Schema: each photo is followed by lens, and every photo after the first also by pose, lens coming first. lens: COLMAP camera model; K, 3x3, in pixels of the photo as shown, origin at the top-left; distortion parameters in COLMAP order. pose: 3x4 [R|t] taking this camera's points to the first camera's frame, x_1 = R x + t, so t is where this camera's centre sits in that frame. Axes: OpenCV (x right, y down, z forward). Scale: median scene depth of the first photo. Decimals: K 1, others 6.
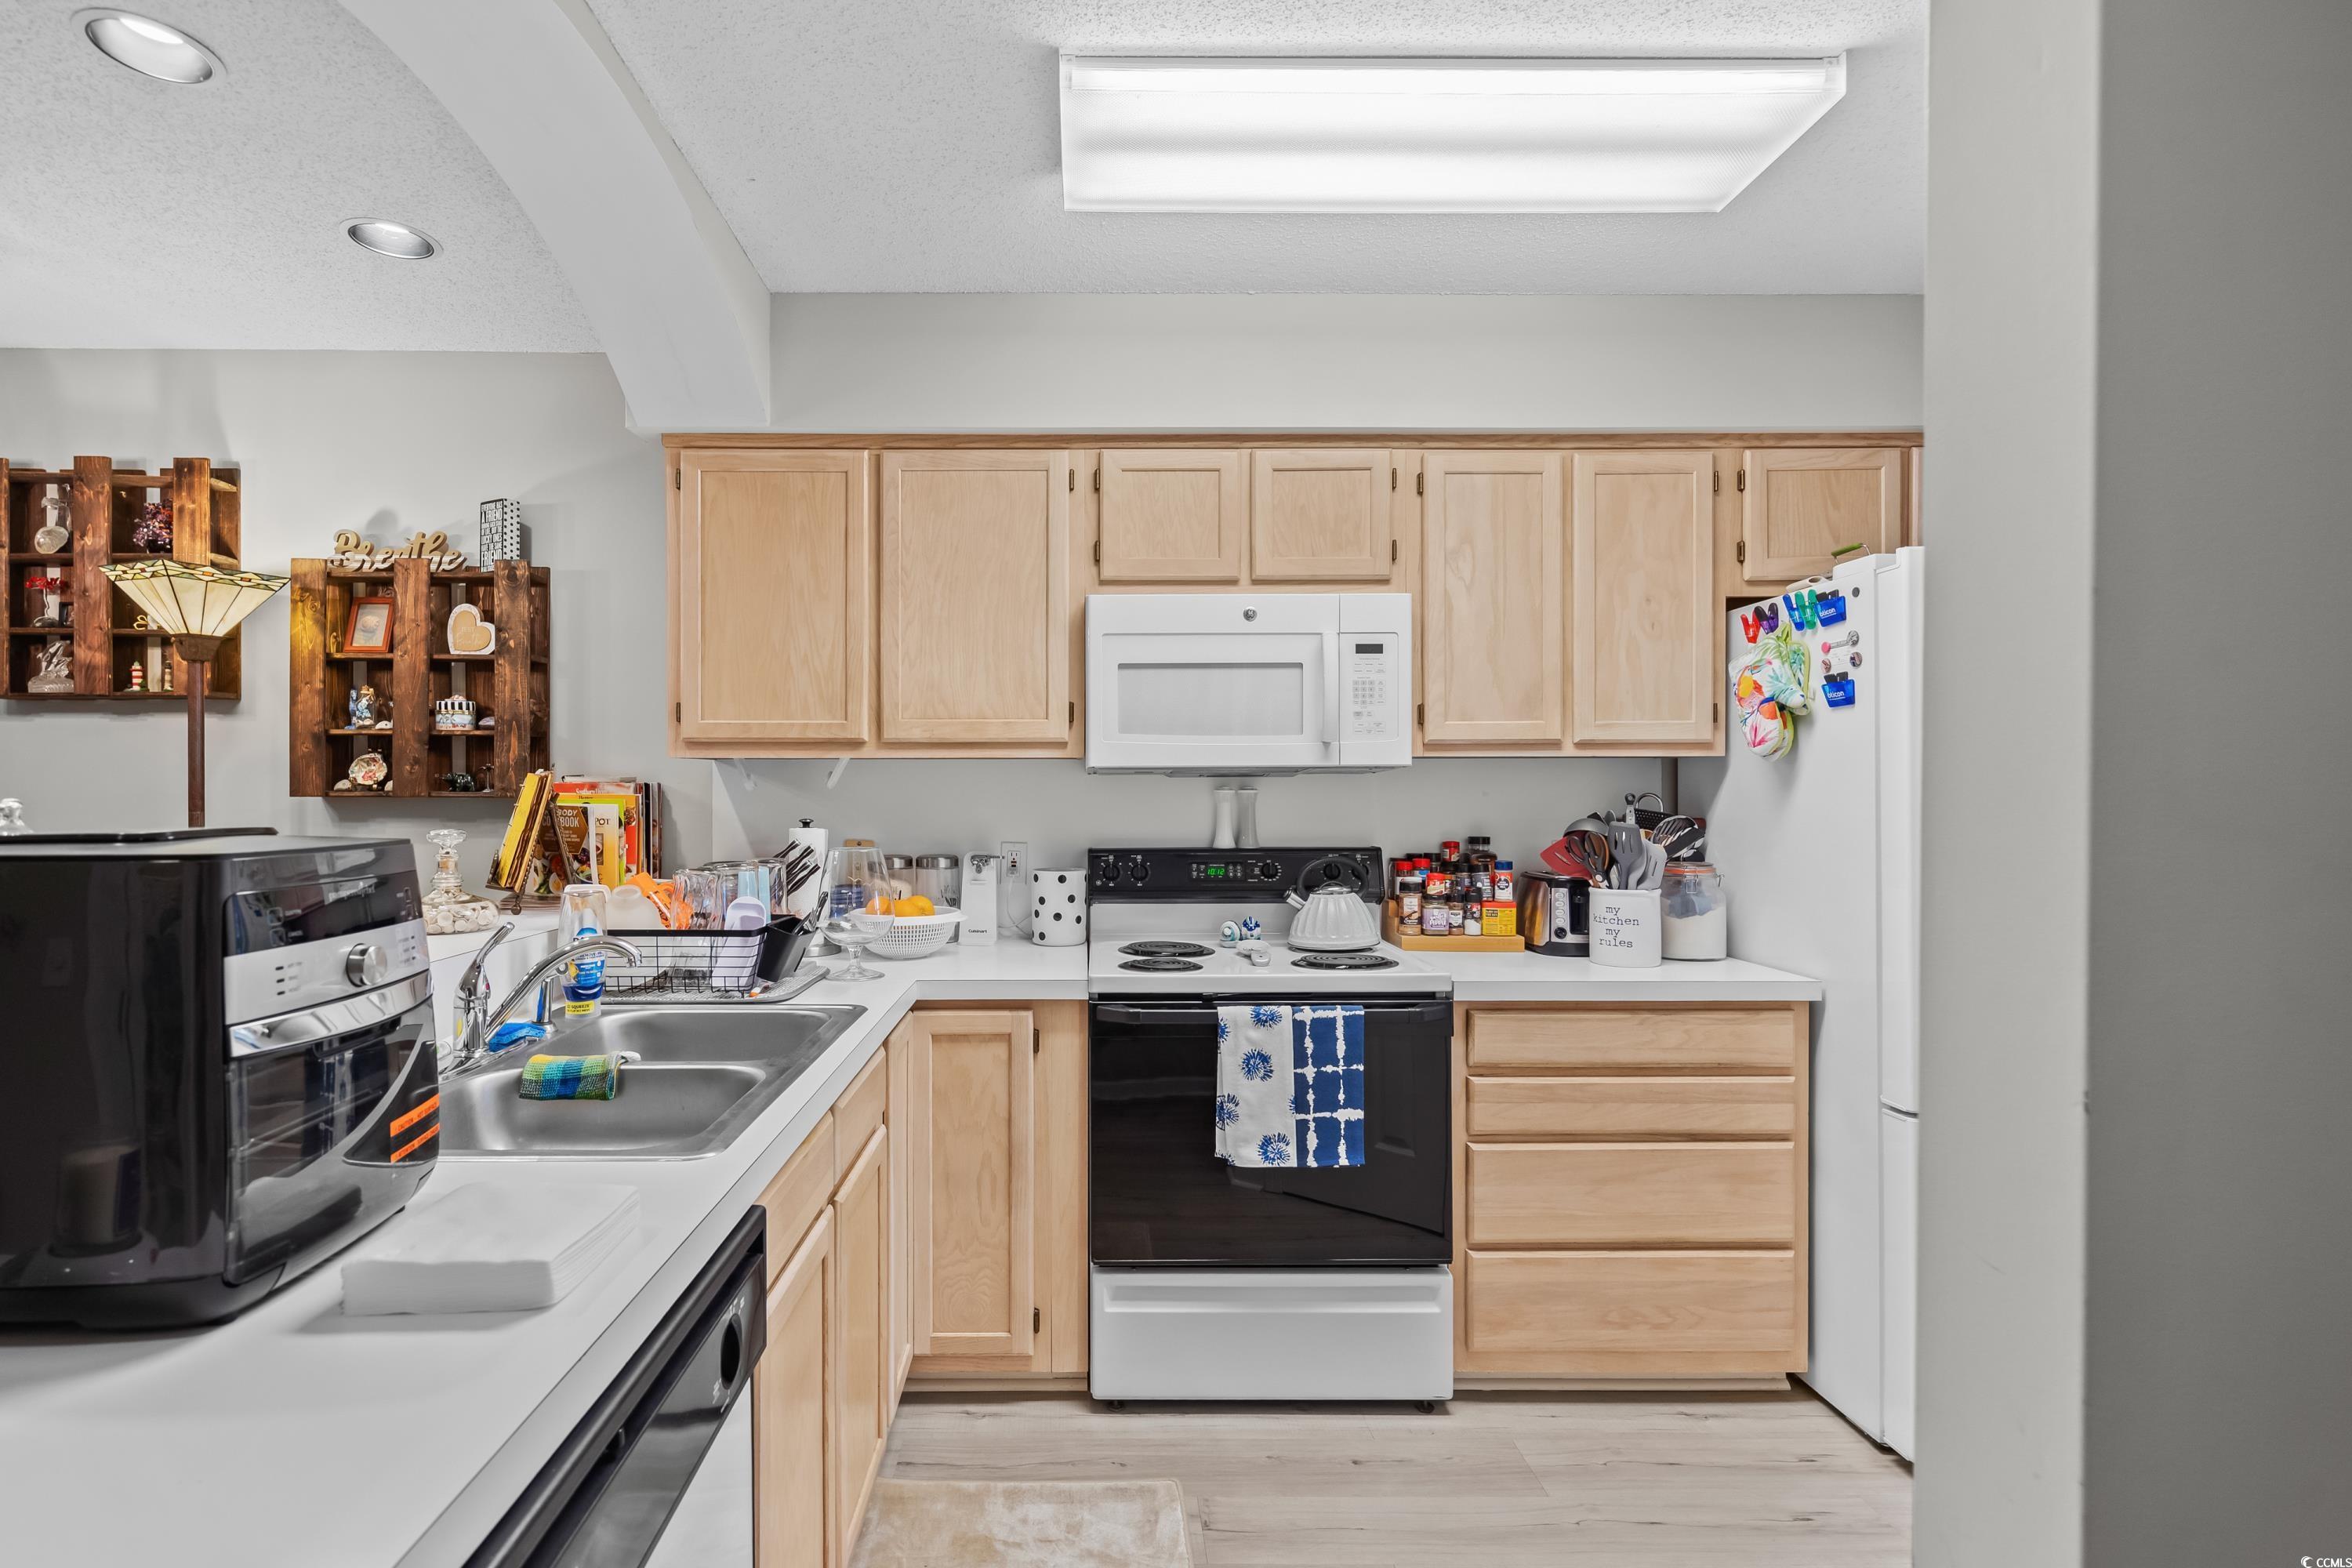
lens RADIAL K [[1109.3, 0, 1093.3], [0, 1109.3, 791.2], [0, 0, 1]] dist [-0.004482, 0.000778]
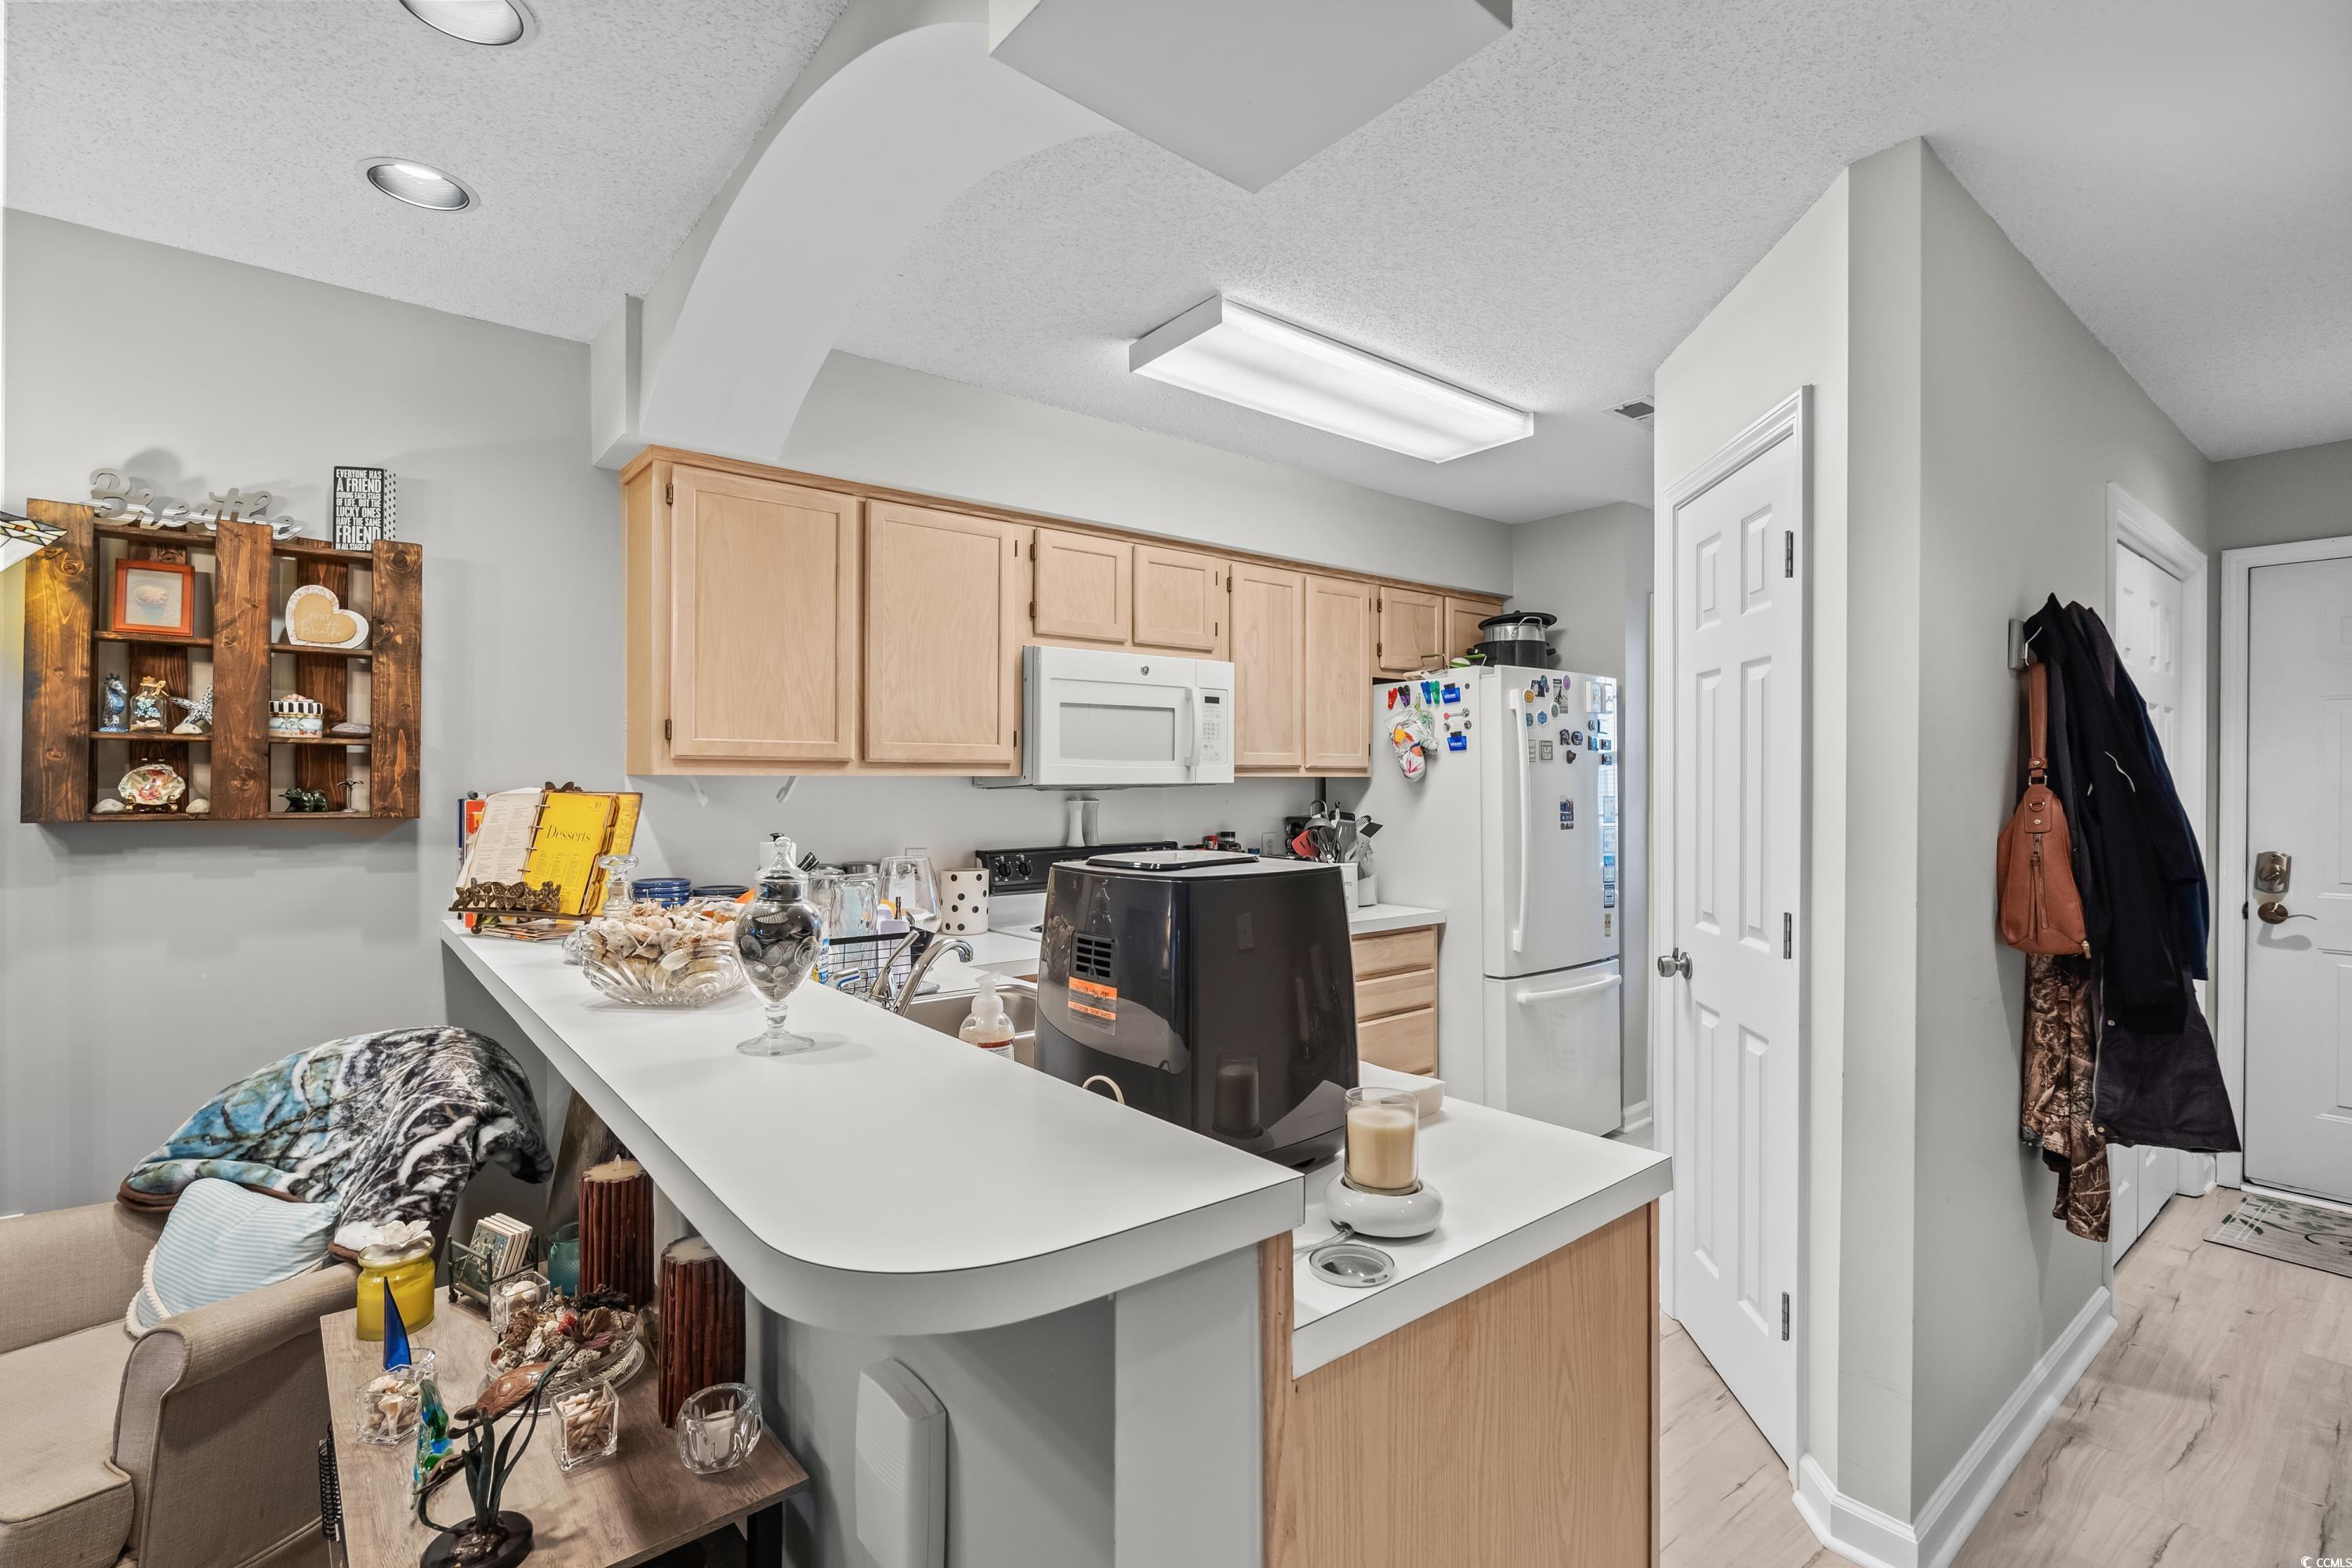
lens RADIAL K [[1068.5, 0, 1182.4], [0, 1068.5, 783.6], [0, 0, 1]] dist [-0.002050, 0.000392]
pose [[0.780250, -0.000290, 0.625468, -0.612219], [0.002004, 0.999996, -0.002036, -0.019722], [-0.625465, 0.002842, 0.780247, -0.029990]]
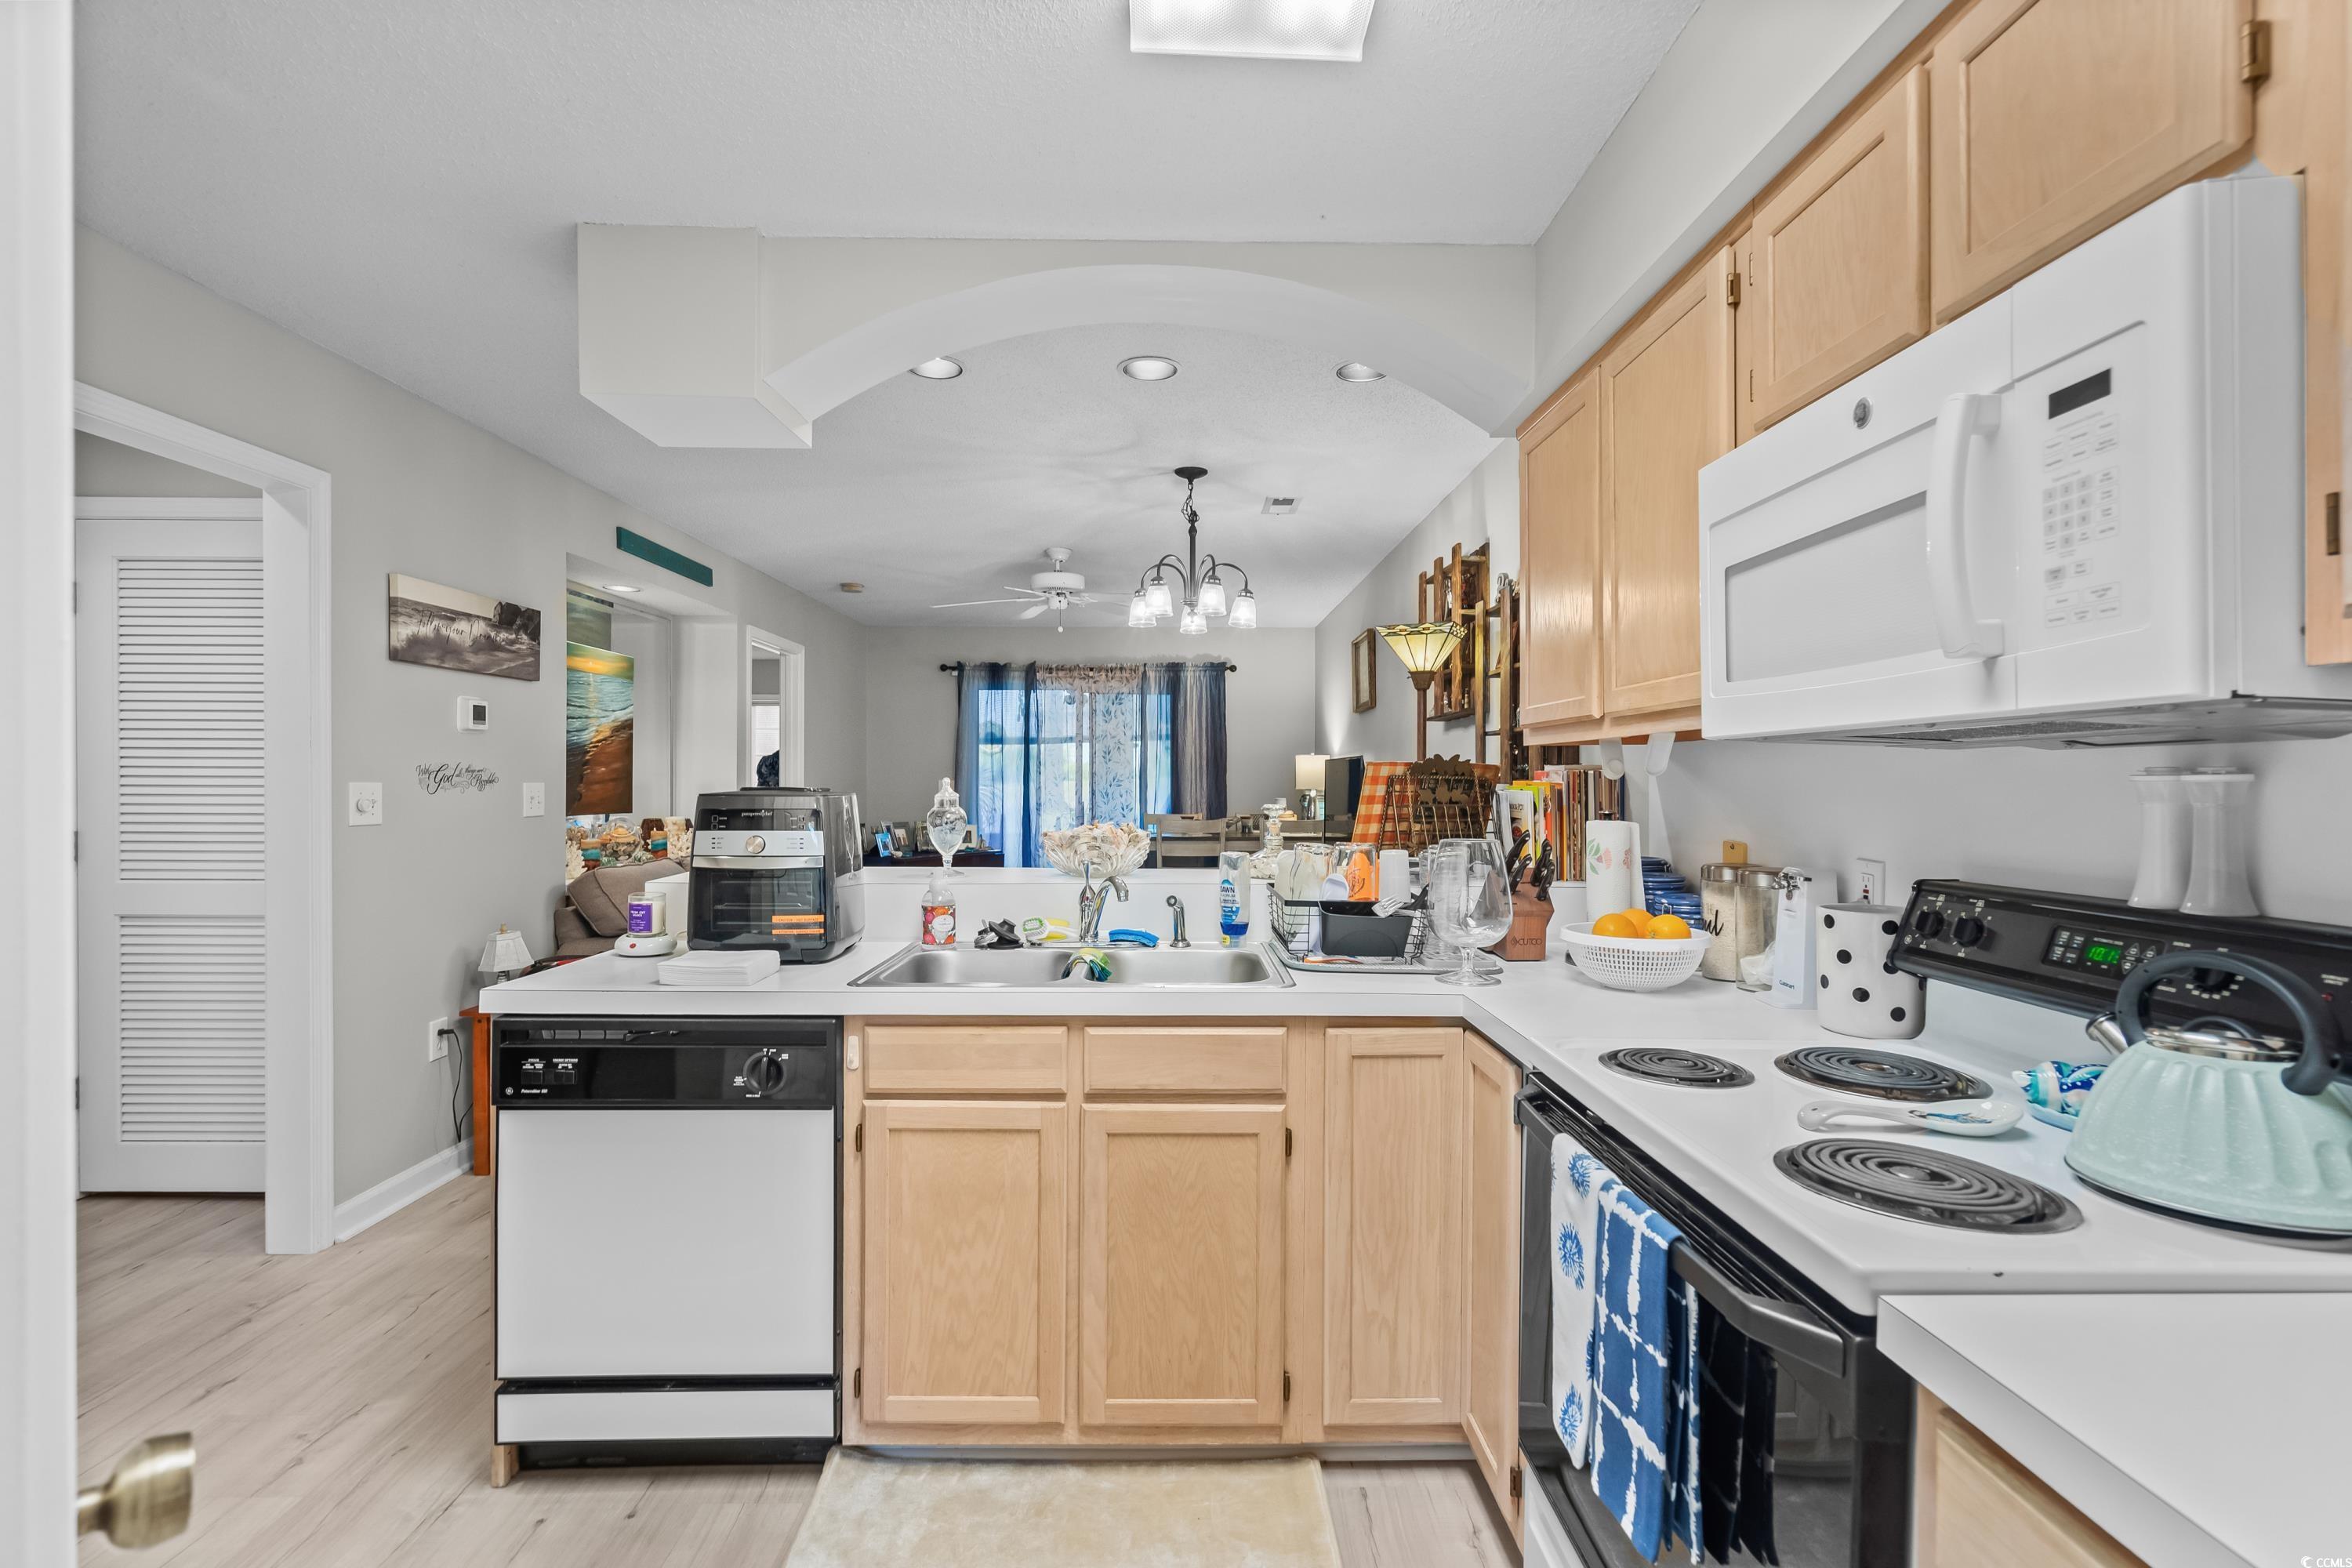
lens RADIAL K [[1068.5, 0, 1182.4], [0, 1068.5, 783.6], [0, 0, 1]] dist [-0.002050, 0.000392]
pose [[0.013081, 0.003487, -0.999908, 0.594889], [-0.007263, 0.999968, 0.003392, 0.003943], [0.999888, 0.007218, 0.013106, 0.678719]]
